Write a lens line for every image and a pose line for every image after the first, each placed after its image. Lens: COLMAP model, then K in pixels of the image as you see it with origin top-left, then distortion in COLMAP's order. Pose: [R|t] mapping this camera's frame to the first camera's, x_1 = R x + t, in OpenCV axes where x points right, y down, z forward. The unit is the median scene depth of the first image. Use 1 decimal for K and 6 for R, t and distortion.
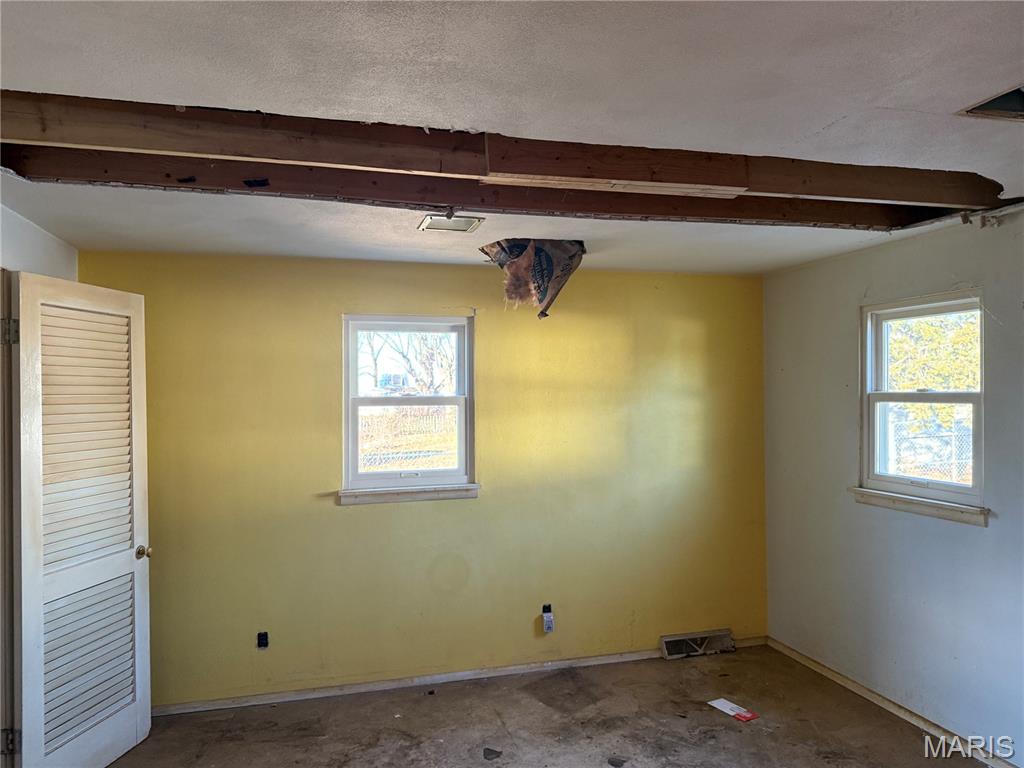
lens RADIAL K [[718.1, 0, 508.3], [0, 718.1, 389.5], [0, 0, 1]] dist [0.091255, -0.113180]
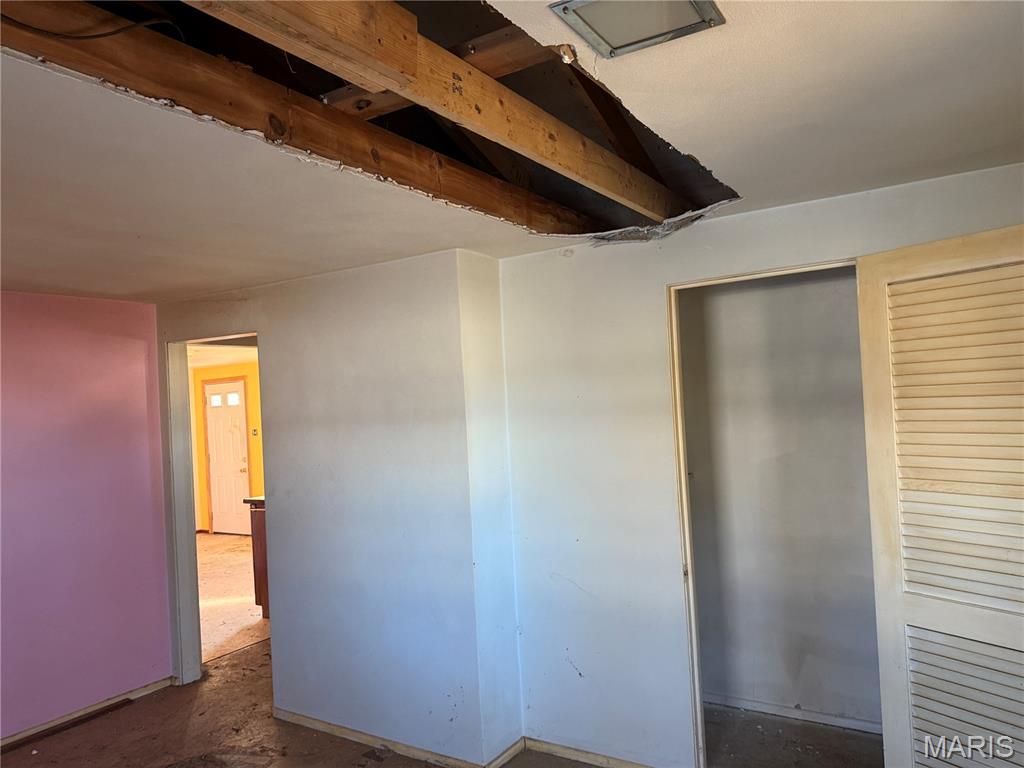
lens RADIAL K [[718.1, 0, 508.3], [0, 718.1, 389.5], [0, 0, 1]] dist [0.091255, -0.113180]
pose [[-0.737377, 0.040602, -0.674260, 0.289939], [0.063346, 0.997949, -0.009181, -0.010413], [0.672504, -0.049482, -0.738437, 1.305862]]
